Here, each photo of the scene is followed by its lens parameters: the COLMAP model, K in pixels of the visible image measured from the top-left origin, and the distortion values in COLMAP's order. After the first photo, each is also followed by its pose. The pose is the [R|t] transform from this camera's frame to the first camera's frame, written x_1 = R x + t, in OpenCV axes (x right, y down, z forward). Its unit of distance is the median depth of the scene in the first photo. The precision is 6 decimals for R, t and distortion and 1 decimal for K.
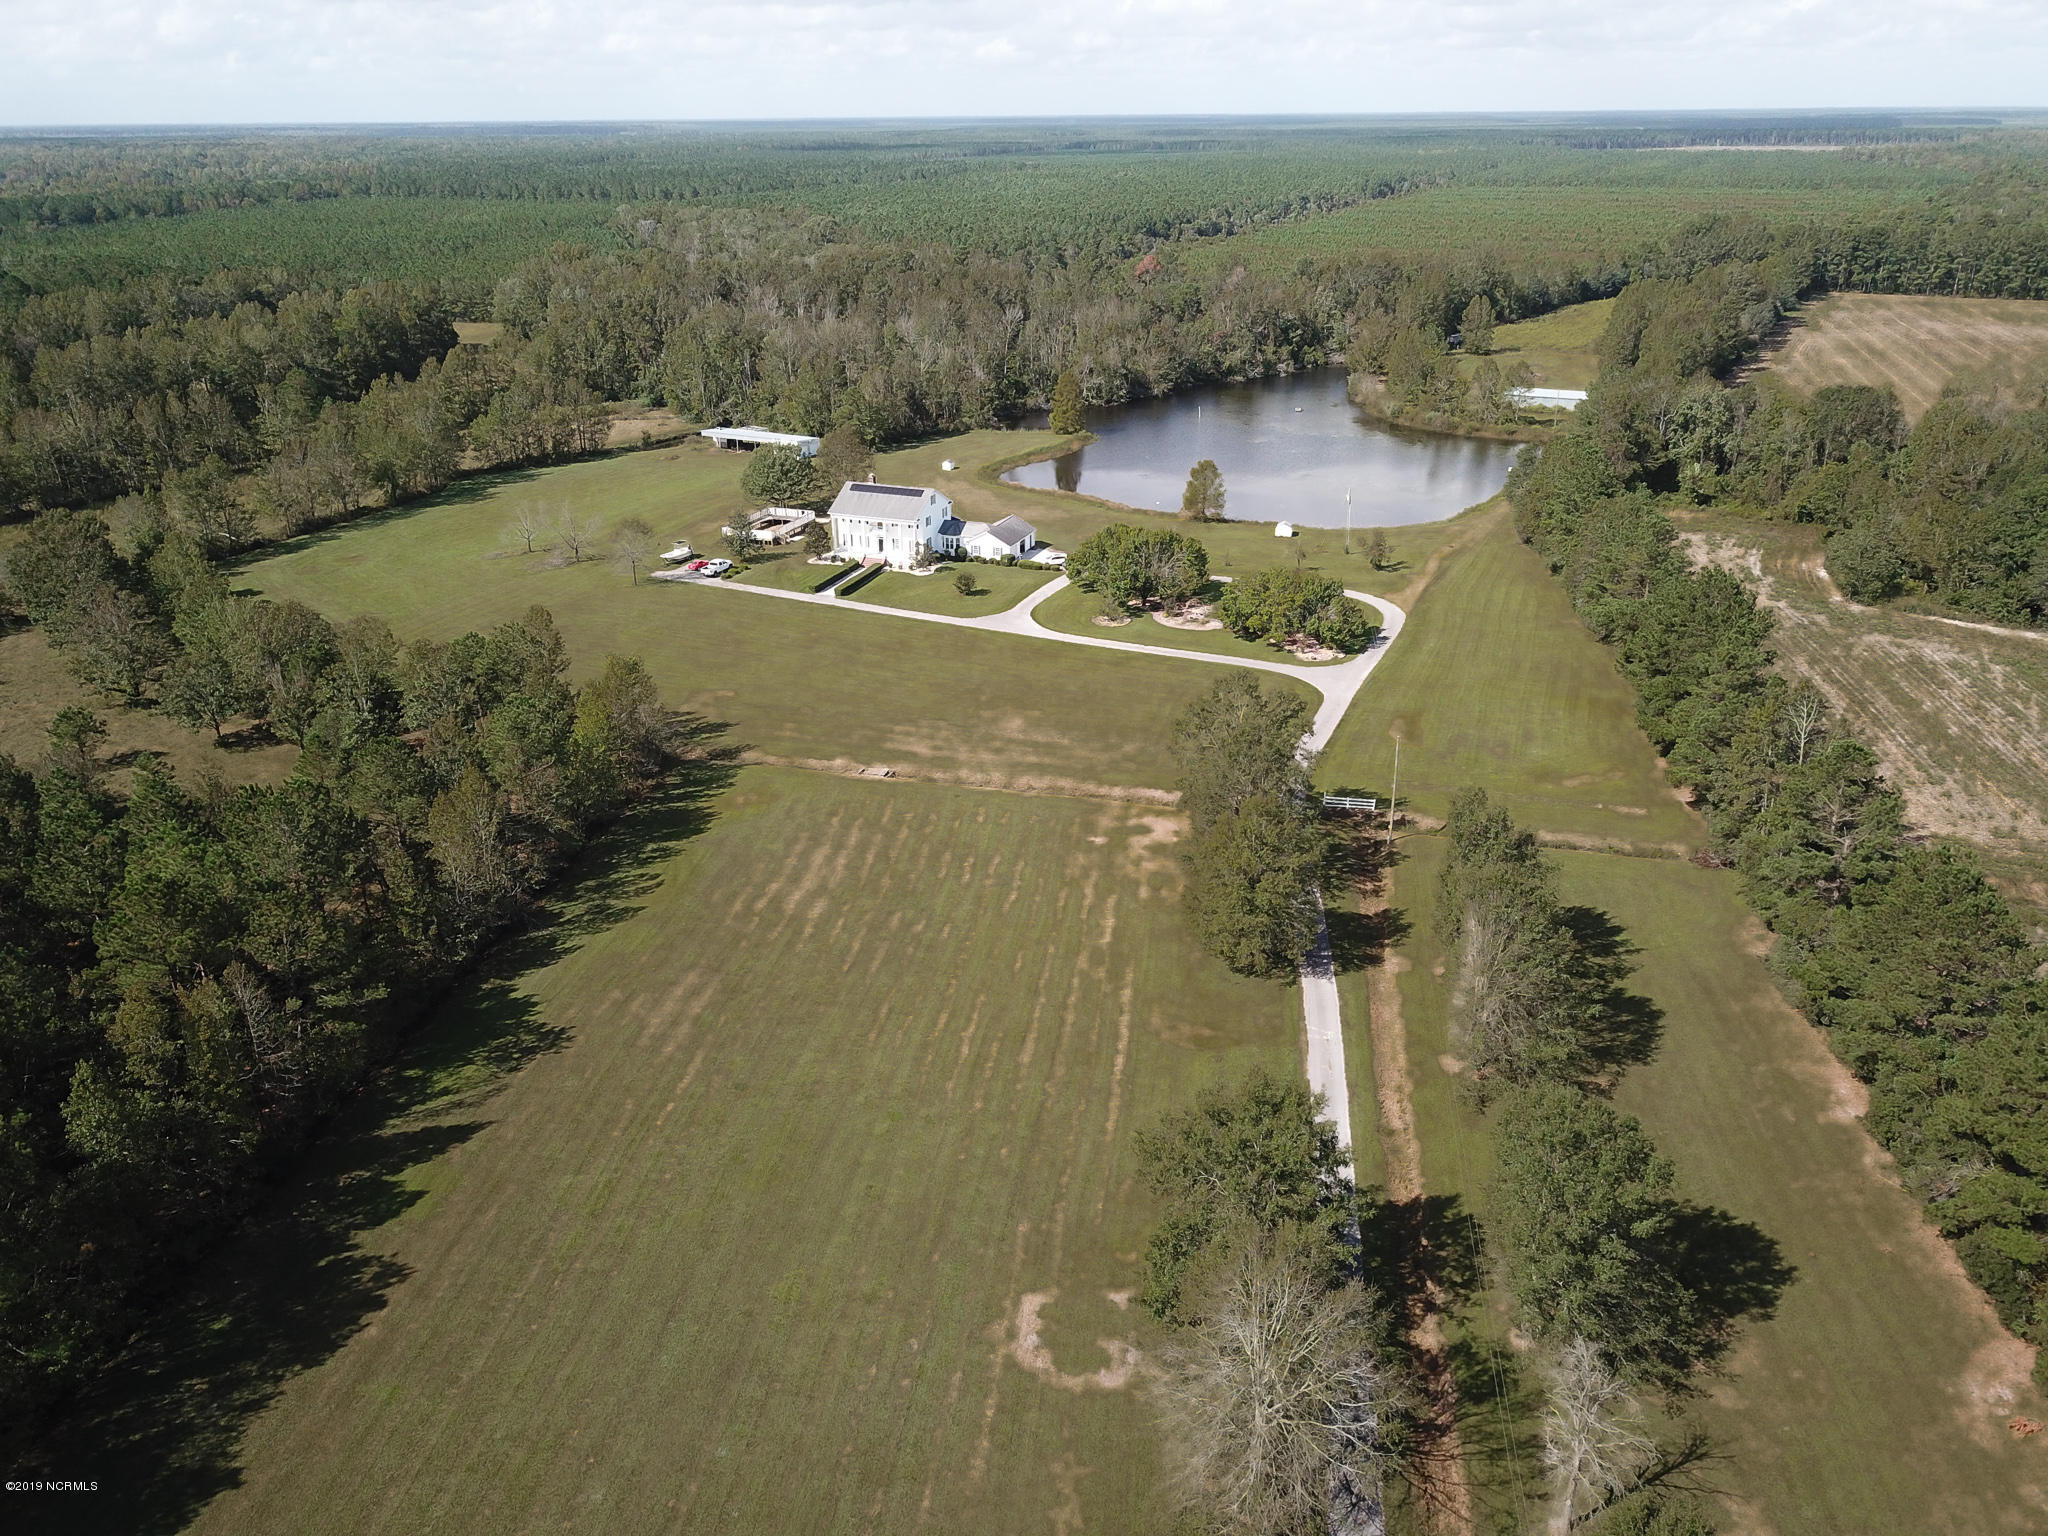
lens RADIAL K [[1560.3, 0, 1028.2], [0, 1560.3, 764.0], [0, 0, 1]] dist [0.001553, 0.003459]
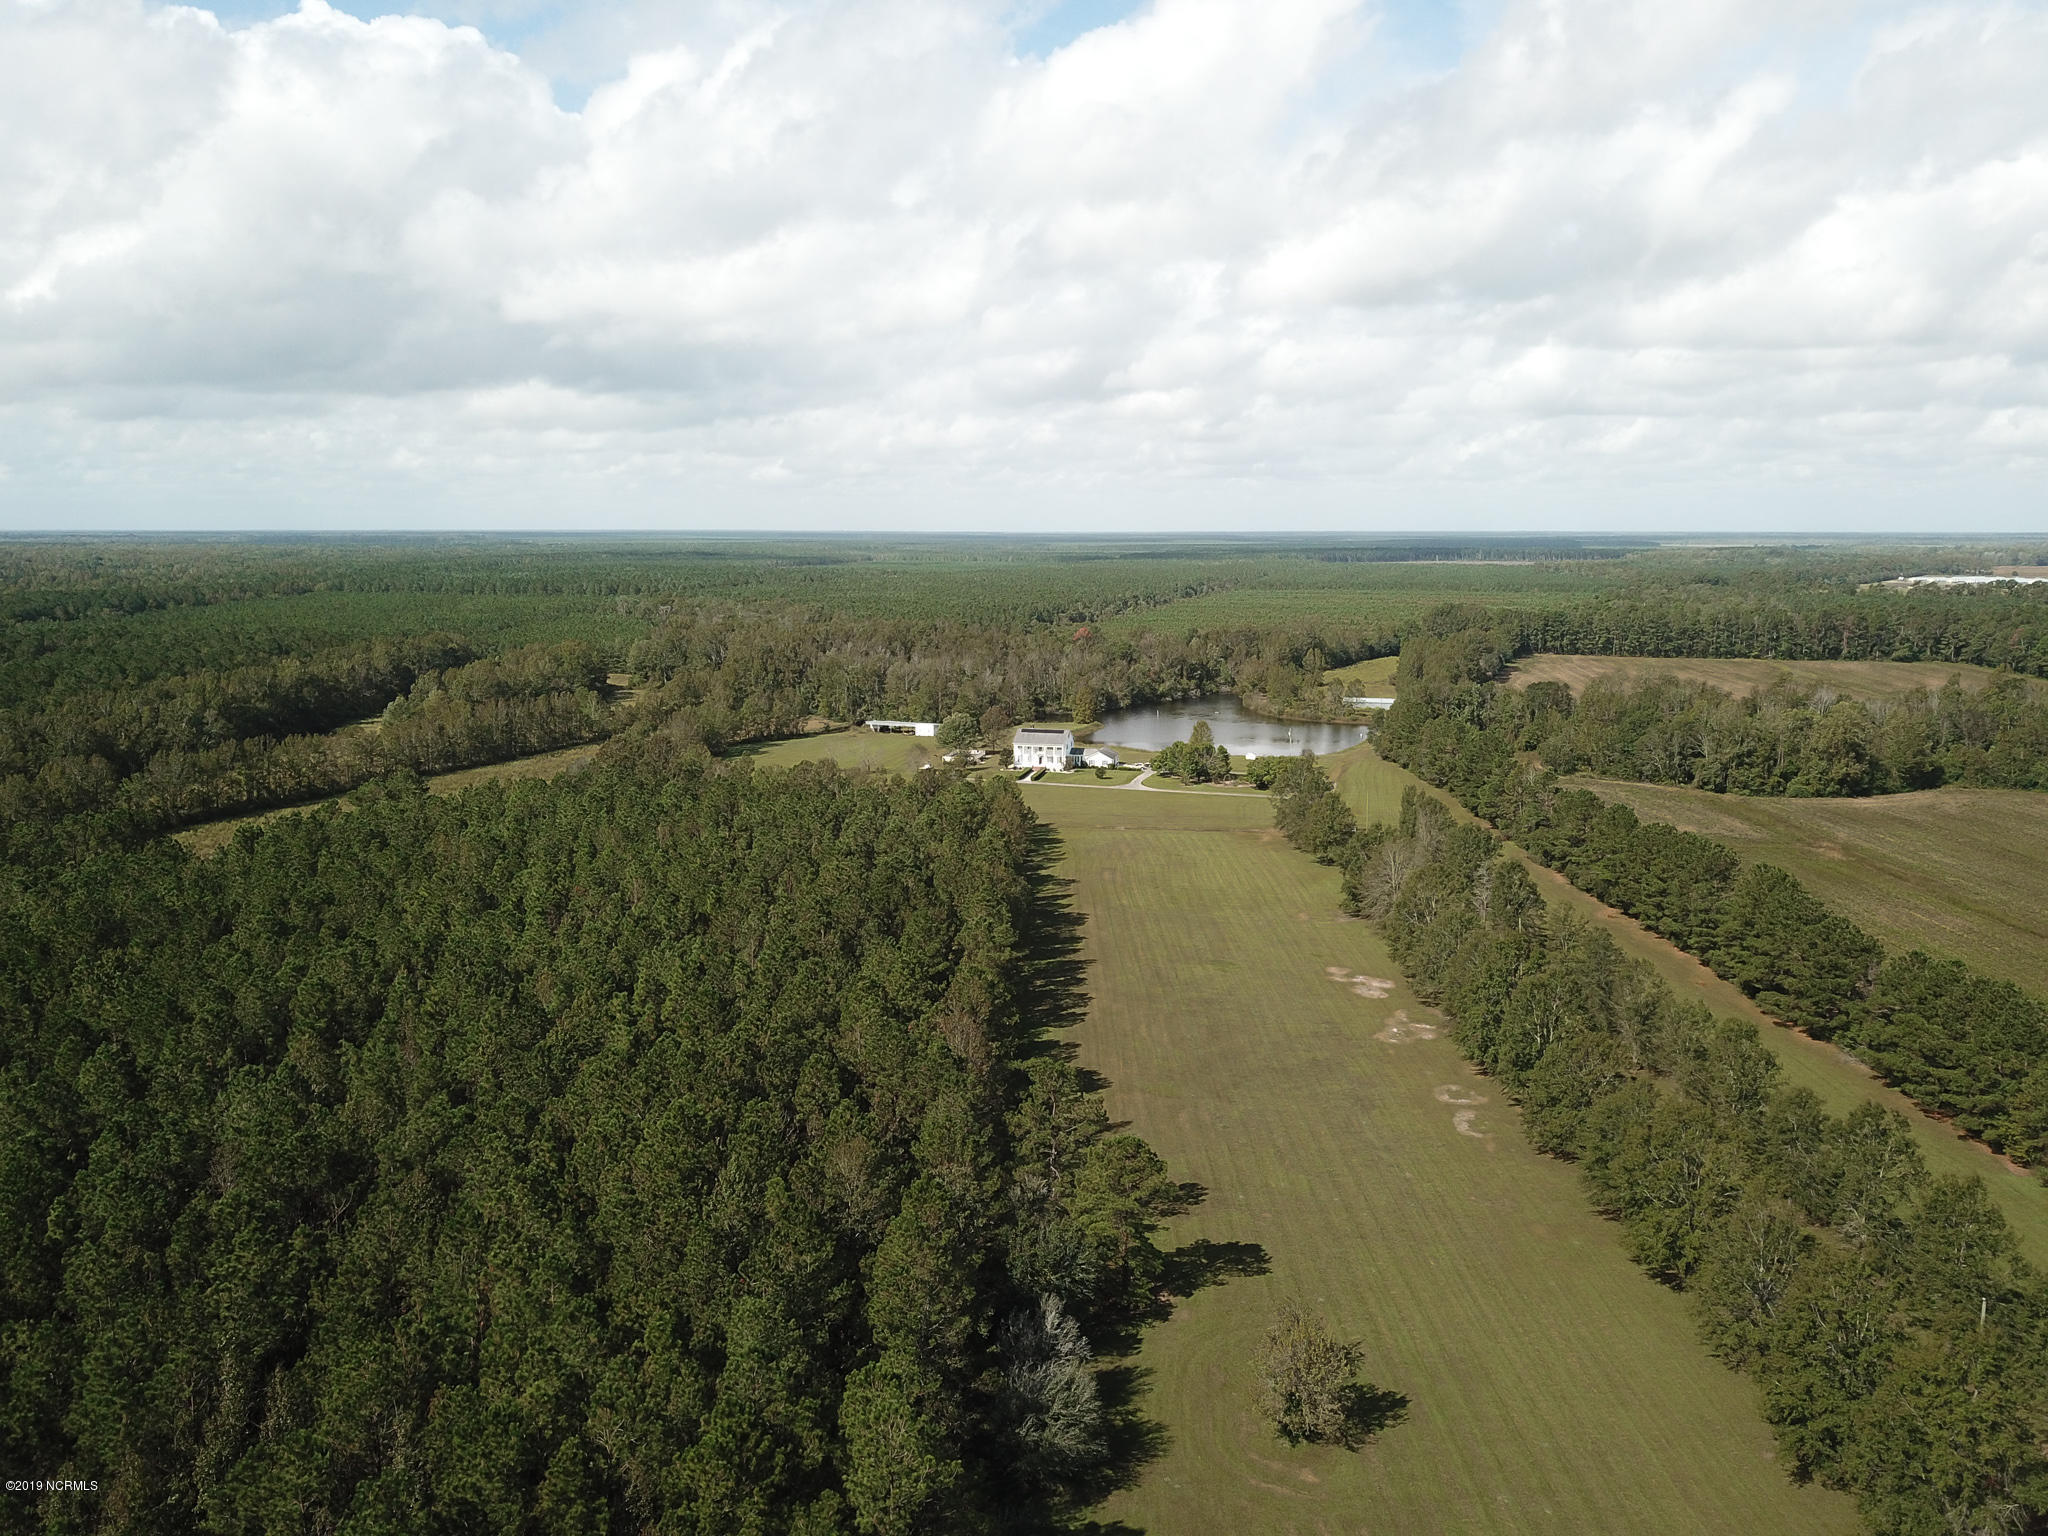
lens RADIAL K [[1560.3, 0, 1019.8], [0, 1560.3, 771.3], [0, 0, 1]] dist [0.001553, 0.003459]
pose [[0.991075, -0.011332, 0.132825, -0.209140], [0.042744, 0.970785, -0.236115, 0.172186], [-0.126269, 0.239685, 0.962604, -0.421458]]
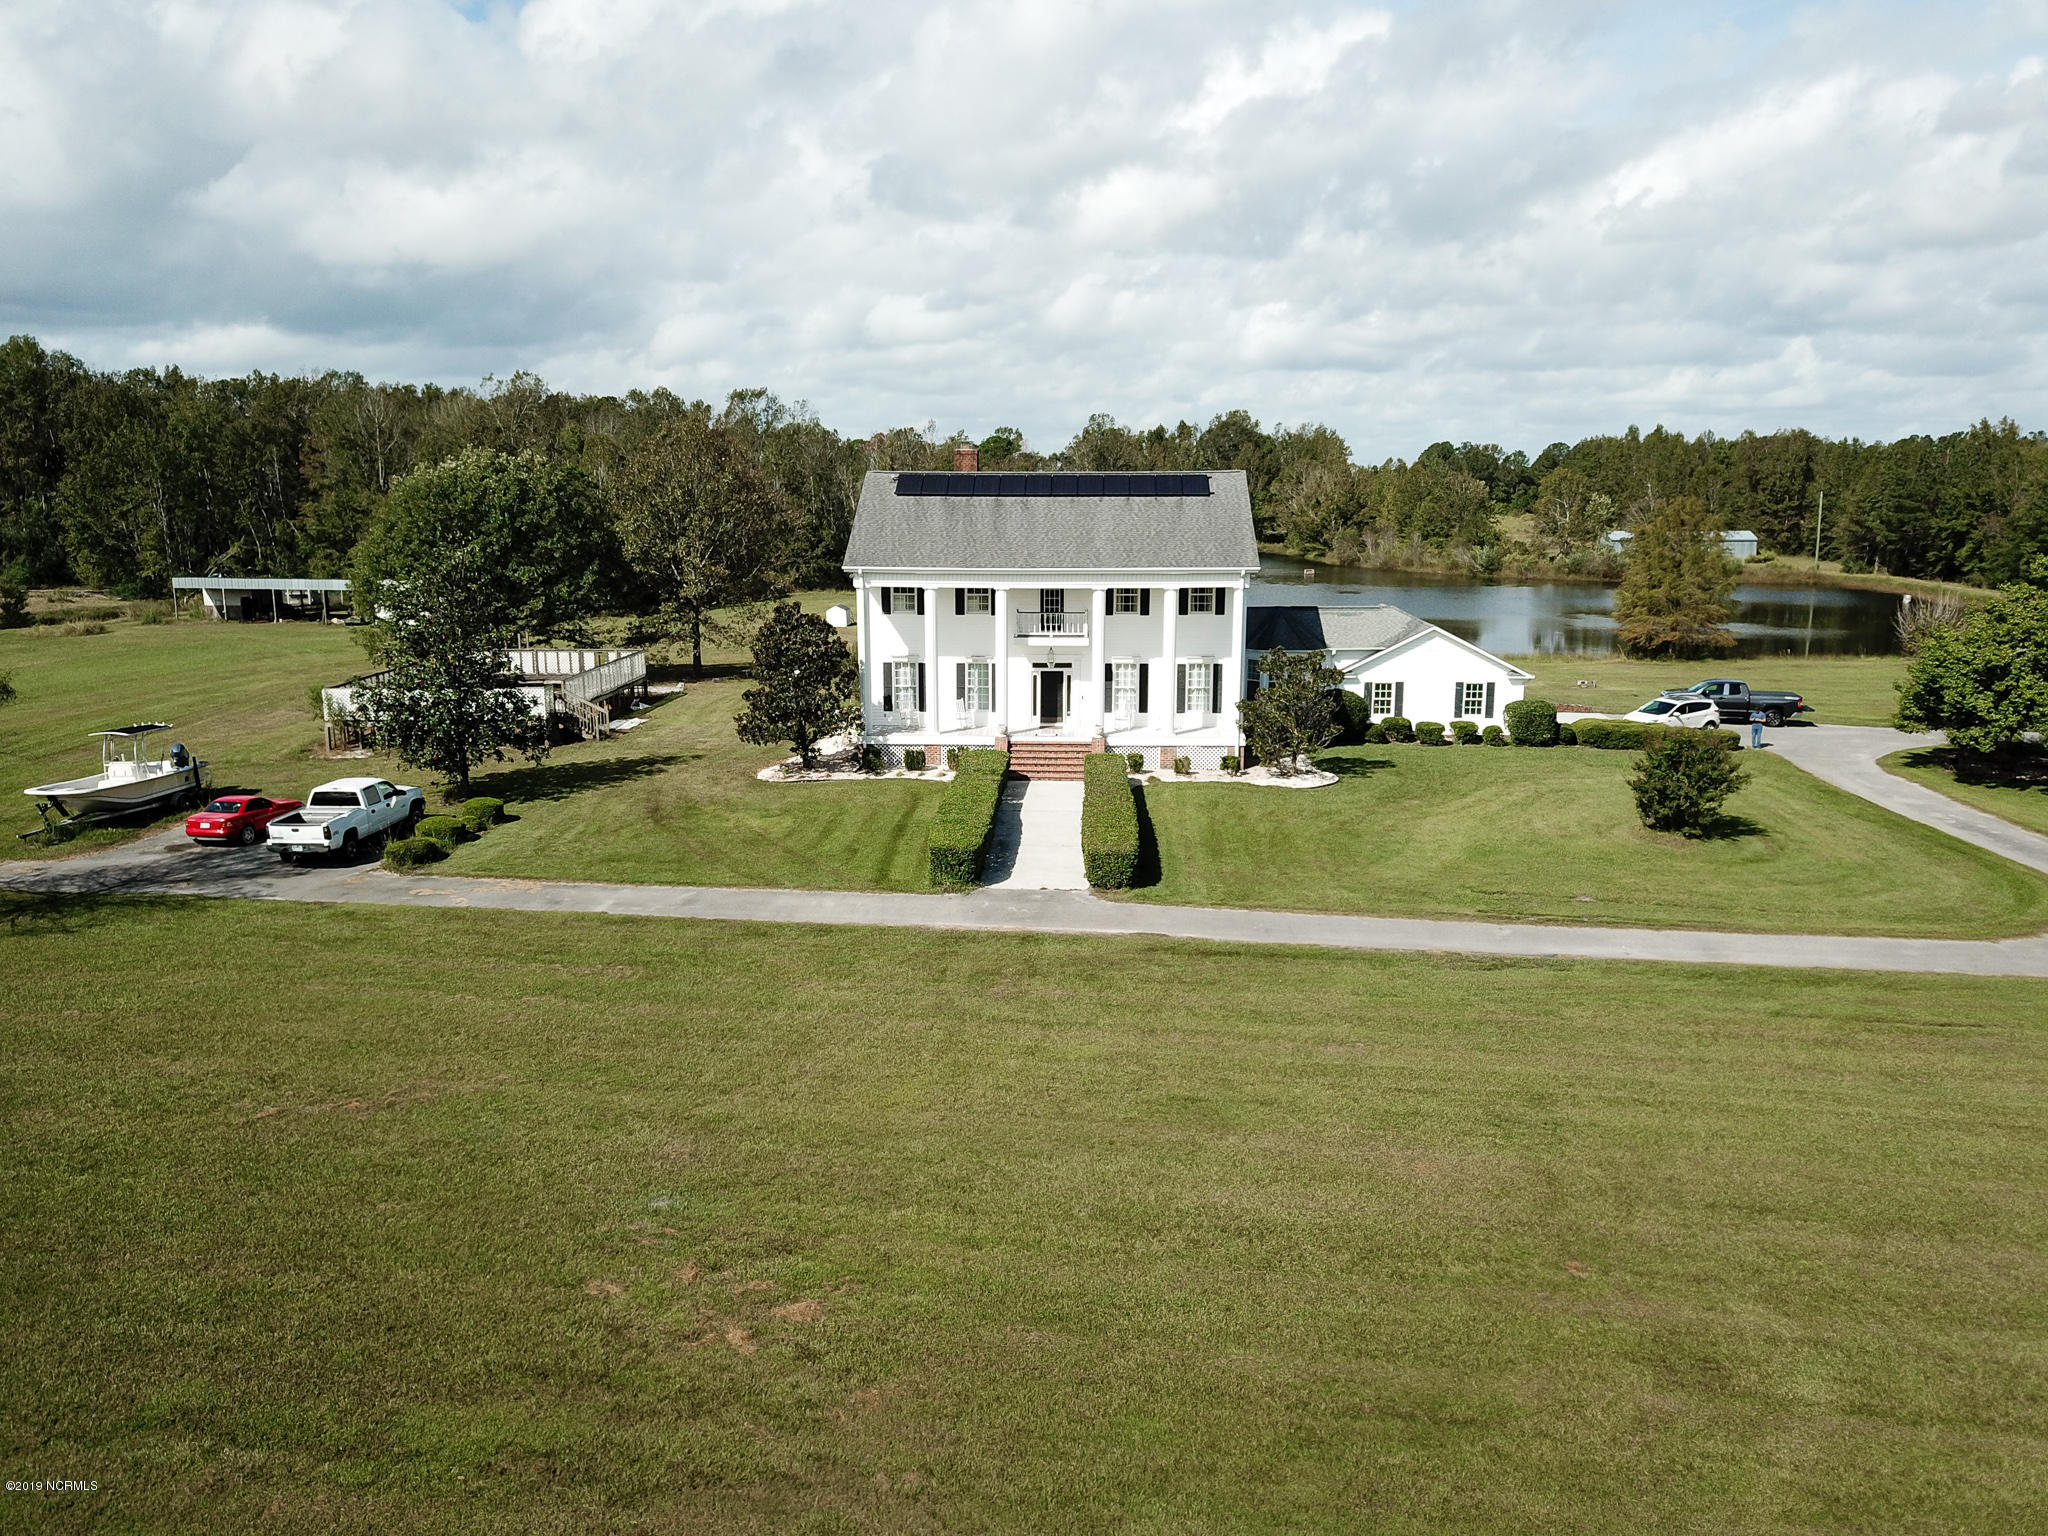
lens RADIAL K [[1560.3, 0, 1029.3], [0, 1560.3, 769.4], [0, 0, 1]] dist [0.001553, 0.003459]
pose [[0.946174, -0.057236, 0.318557, -0.104275], [0.124326, 0.973001, -0.194452, -0.047579], [-0.298827, 0.223590, 0.927745, 0.454768]]
